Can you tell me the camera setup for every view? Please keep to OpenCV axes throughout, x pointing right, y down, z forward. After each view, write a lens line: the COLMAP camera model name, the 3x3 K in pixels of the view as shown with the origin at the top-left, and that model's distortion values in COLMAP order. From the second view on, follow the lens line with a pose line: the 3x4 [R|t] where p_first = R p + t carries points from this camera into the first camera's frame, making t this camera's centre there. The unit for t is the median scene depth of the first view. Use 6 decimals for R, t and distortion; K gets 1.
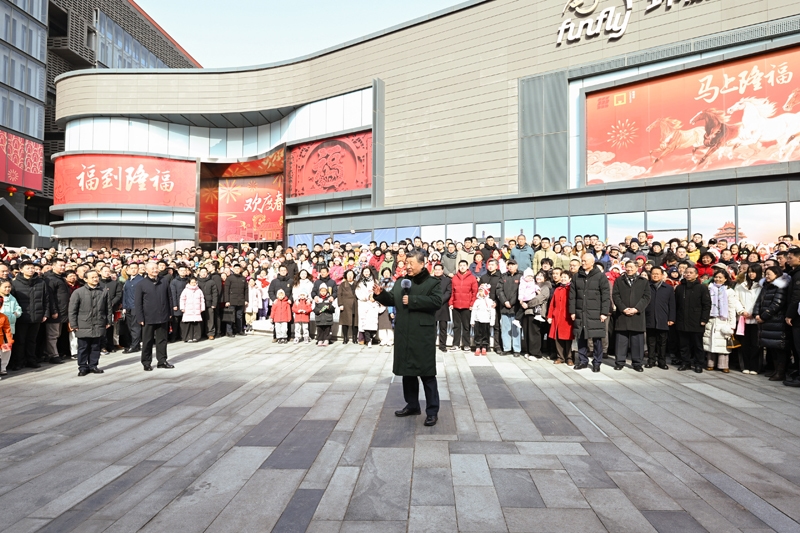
lens RADIAL K [[462.5, 0, 423.2], [0, 462.5, 267.7], [0, 0, 1]] dist [-0.003451, 0.000155]
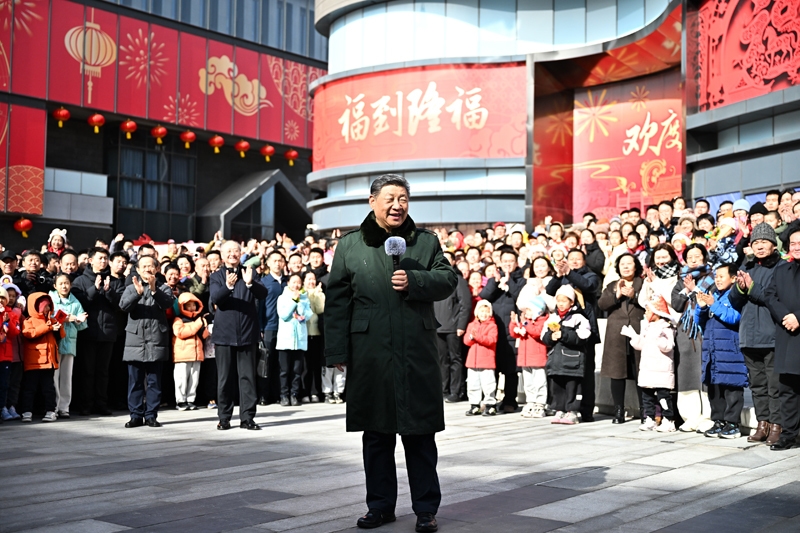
lens RADIAL K [[1085.7, 0, 400.0], [0, 1085.7, 266.5], [0, 0, 1]] dist [0.000938, -0.023868]
pose [[0.780038, -0.022265, -0.625336, 0.132356], [0.006766, 0.999608, -0.027152, 0.018437], [0.625696, 0.016949, 0.779883, 0.029173]]
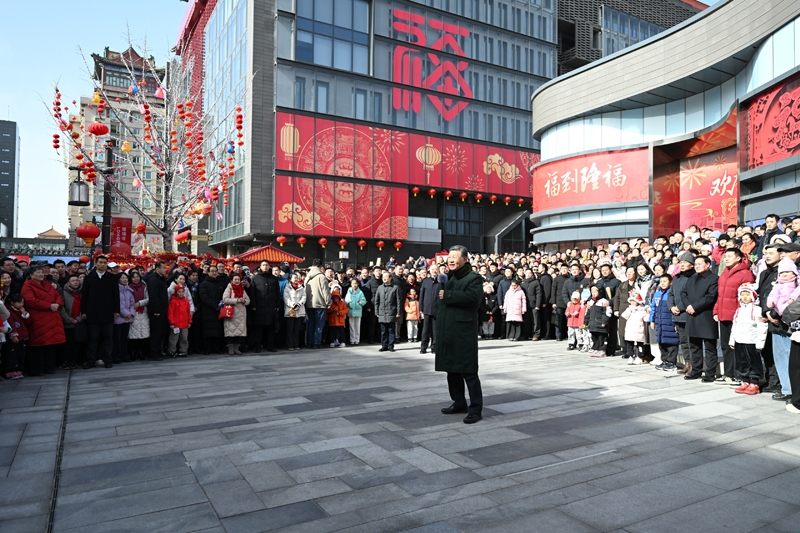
lens RADIAL K [[562.7, 0, 400.0], [0, 562.7, 266.5], [0, 0, 1]] dist [-0.002641, 0.000621]
pose [[0.502209, -0.024781, -0.864391, 0.207432], [0.018322, 0.999670, -0.018014, 0.006168], [0.864552, -0.006790, 0.502498, 0.071198]]
